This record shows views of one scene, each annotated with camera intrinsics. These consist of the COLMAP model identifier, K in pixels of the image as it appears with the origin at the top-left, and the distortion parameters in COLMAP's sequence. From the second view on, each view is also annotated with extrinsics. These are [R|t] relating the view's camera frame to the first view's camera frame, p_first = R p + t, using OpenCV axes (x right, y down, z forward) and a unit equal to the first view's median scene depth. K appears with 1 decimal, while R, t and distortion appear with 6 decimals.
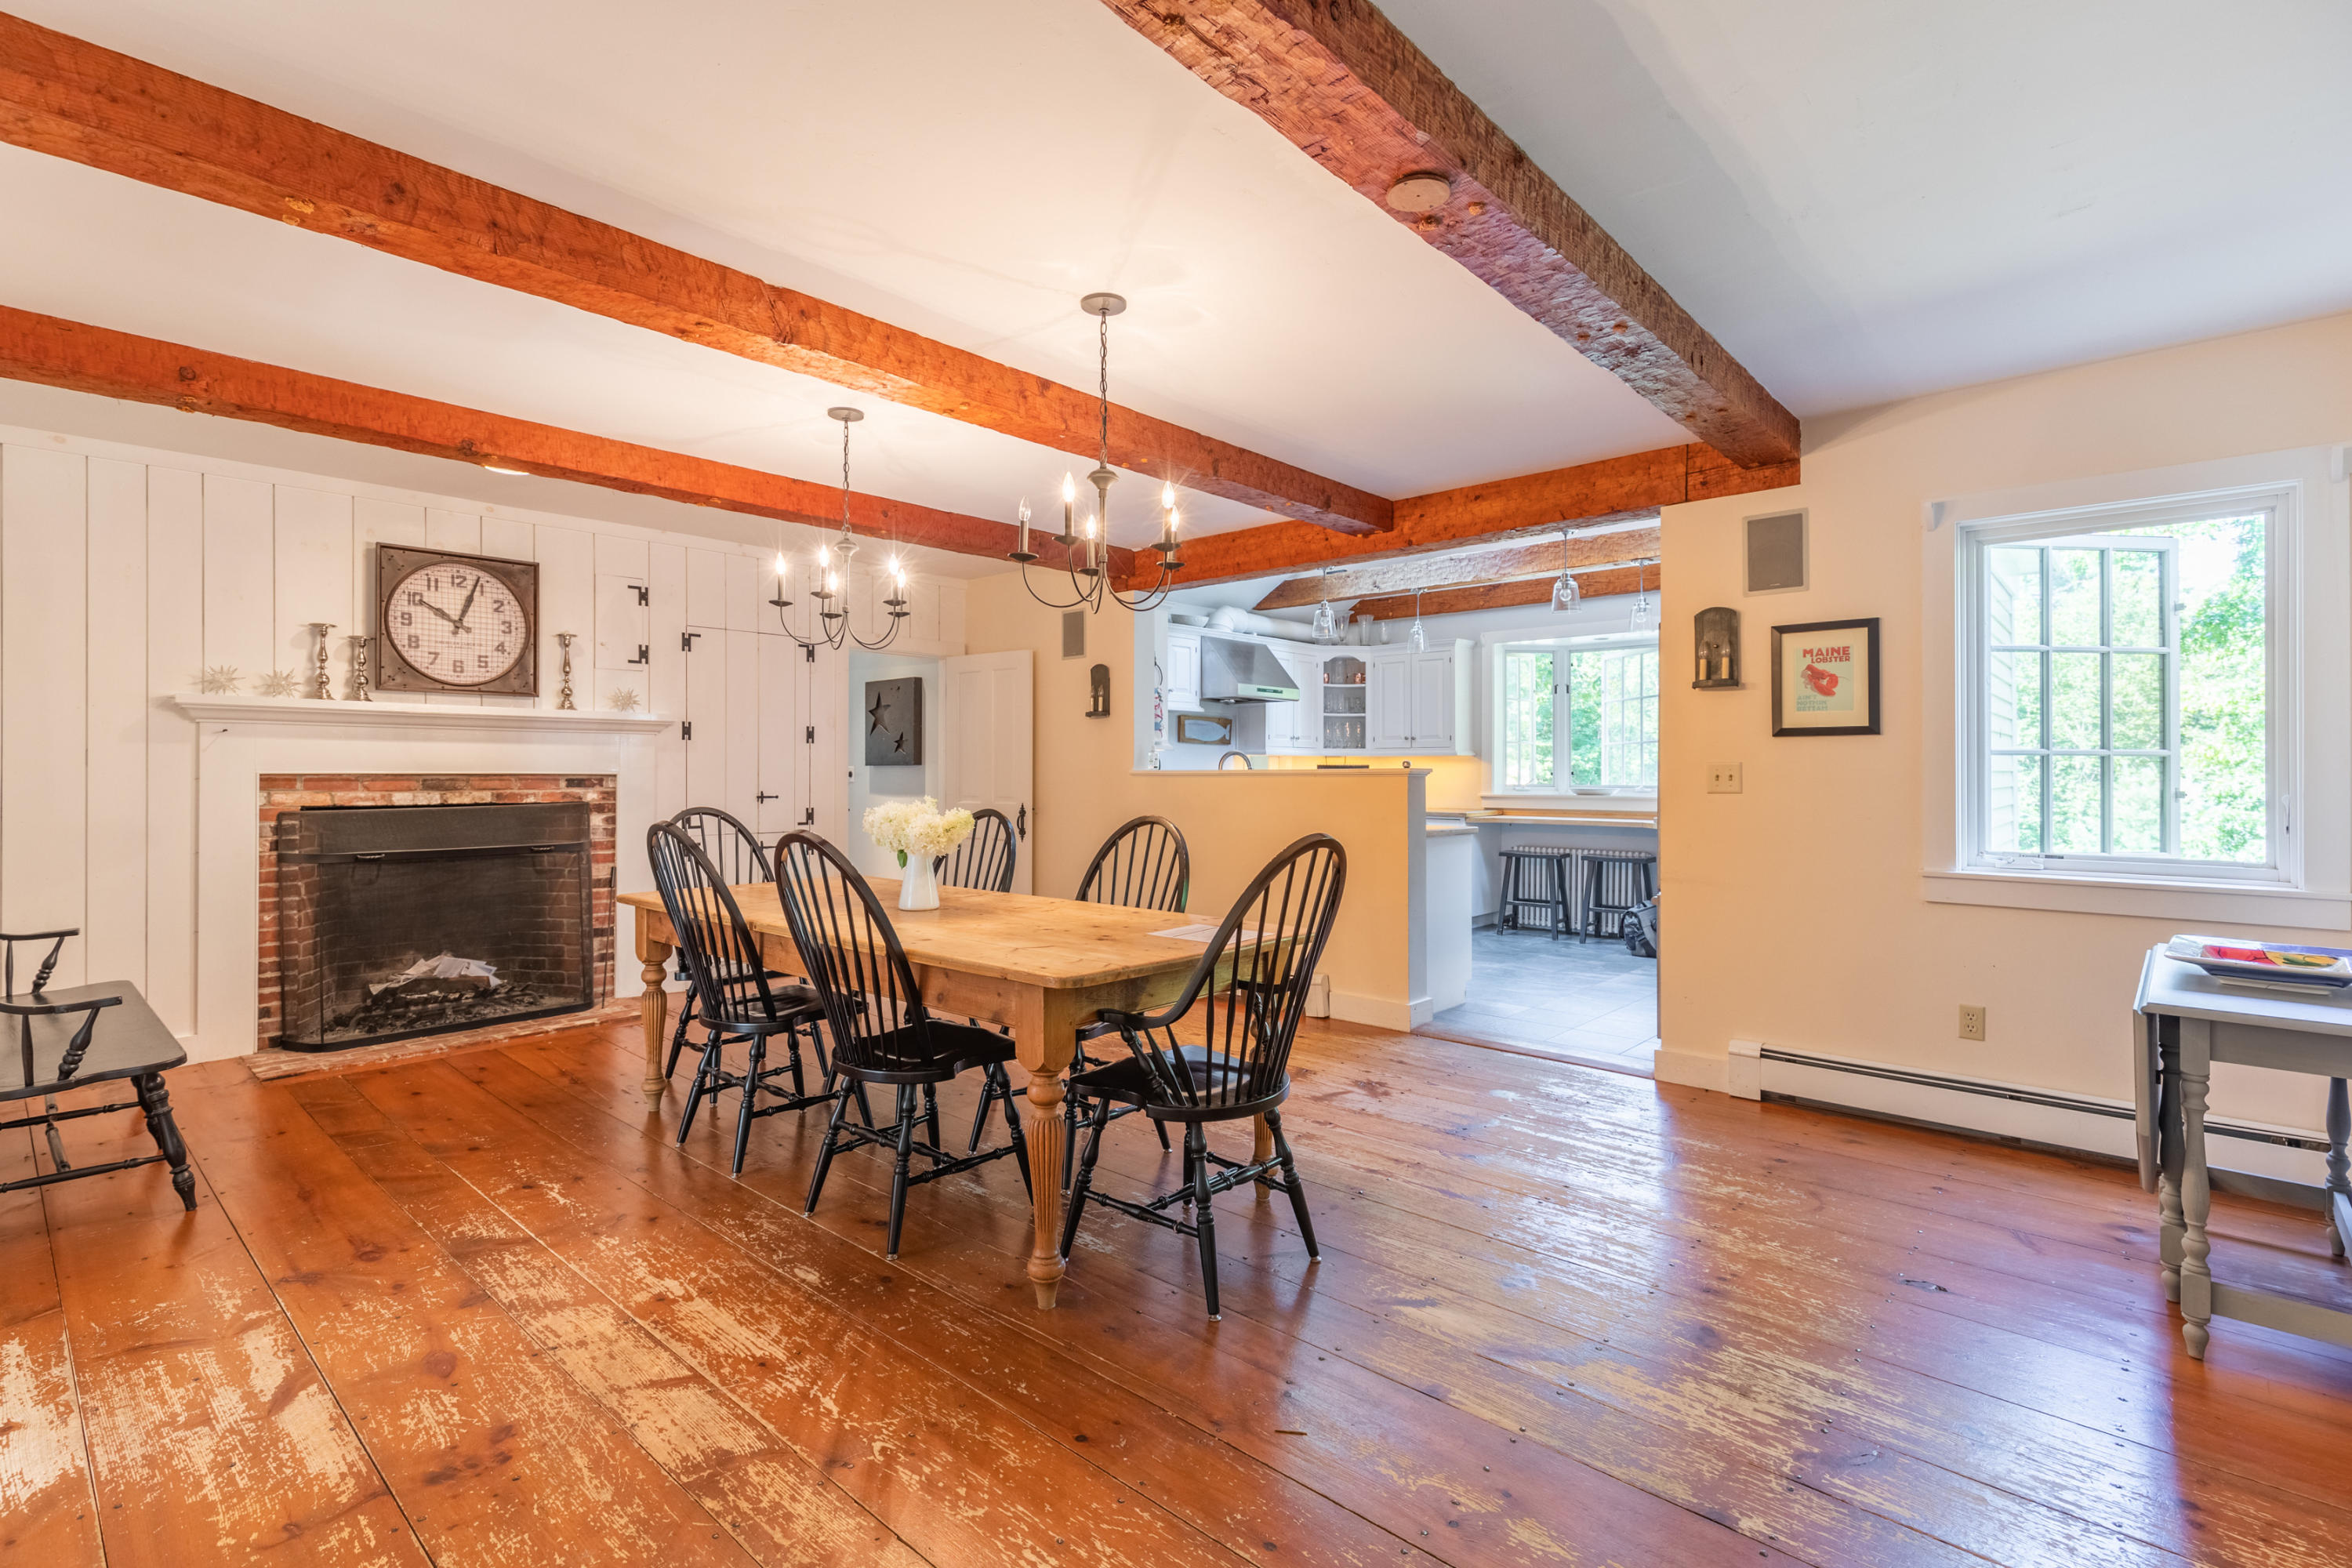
lens RADIAL K [[1067.7, 0, 1176.0], [0, 1067.7, 784.0], [0, 0, 1]] dist [0.001646, 0.000451]
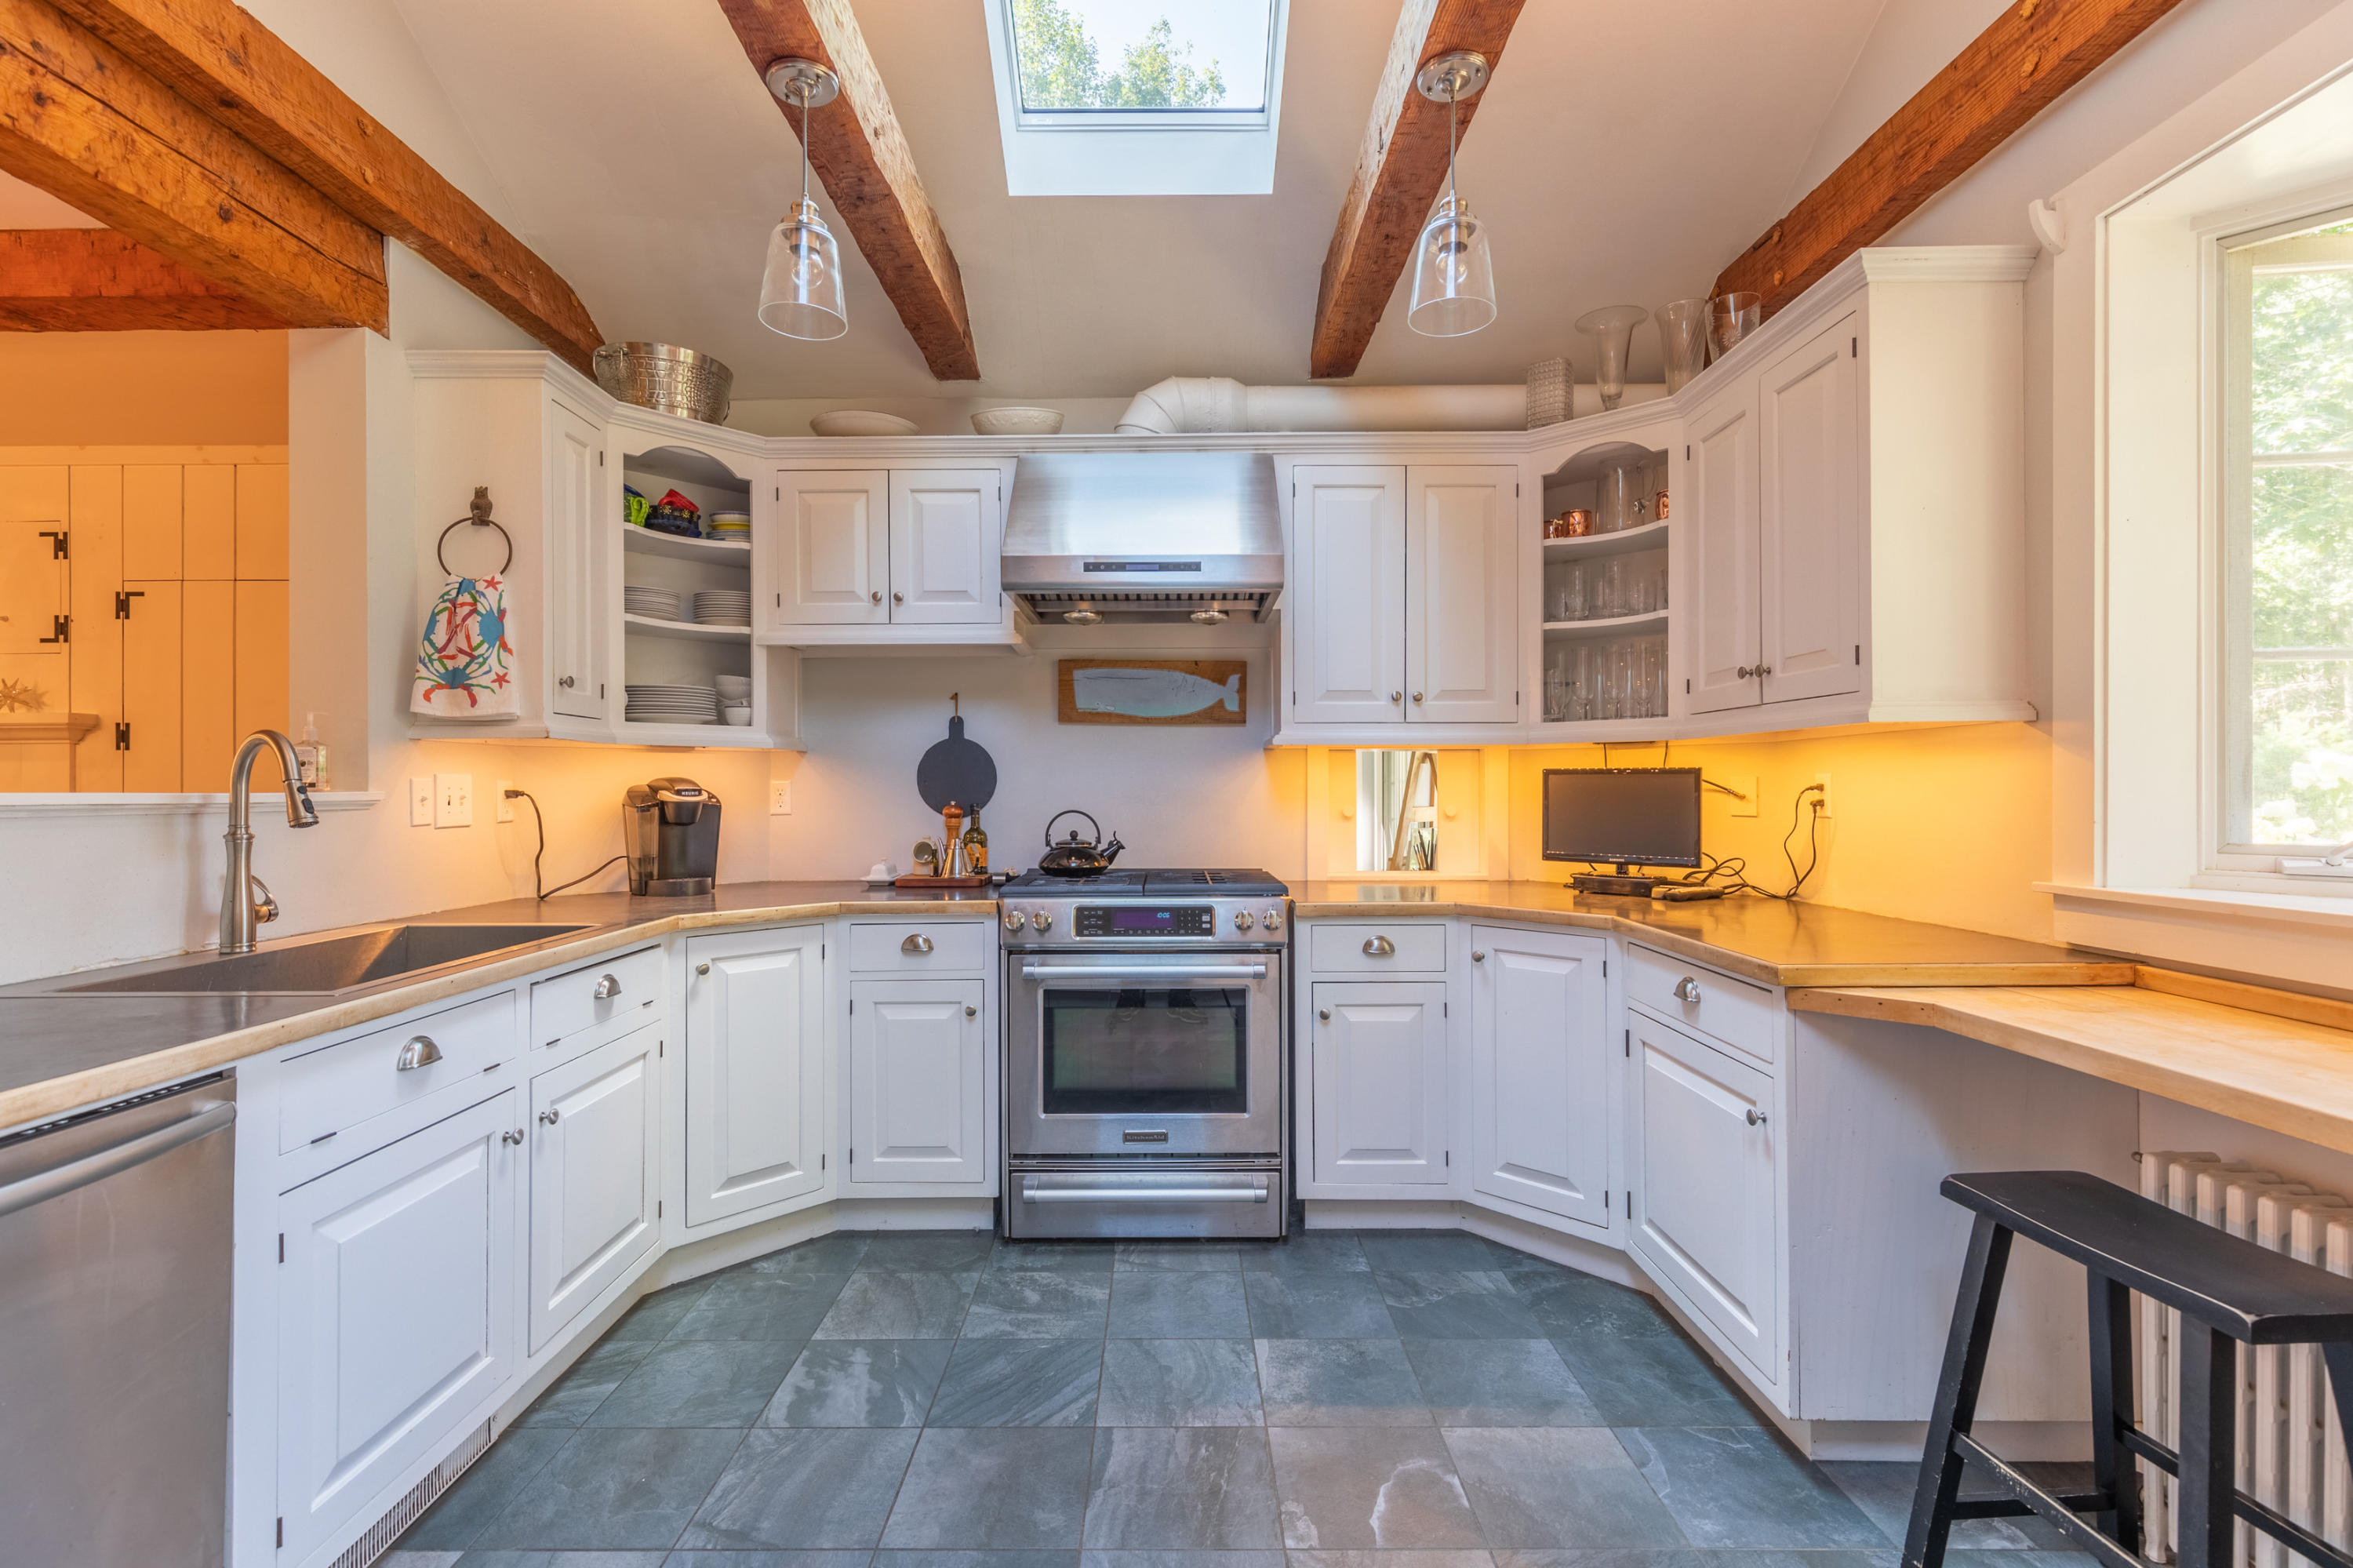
lens RADIAL K [[1068.2, 0, 1176.5], [0, 1068.2, 784.0], [0, 0, 1]] dist [0.001646, 0.000451]
pose [[0.670347, -0.002419, -0.742044, 0.334755], [-0.001046, 0.999991, -0.004204, -0.011824], [0.742047, 0.003594, 0.670338, 0.706881]]
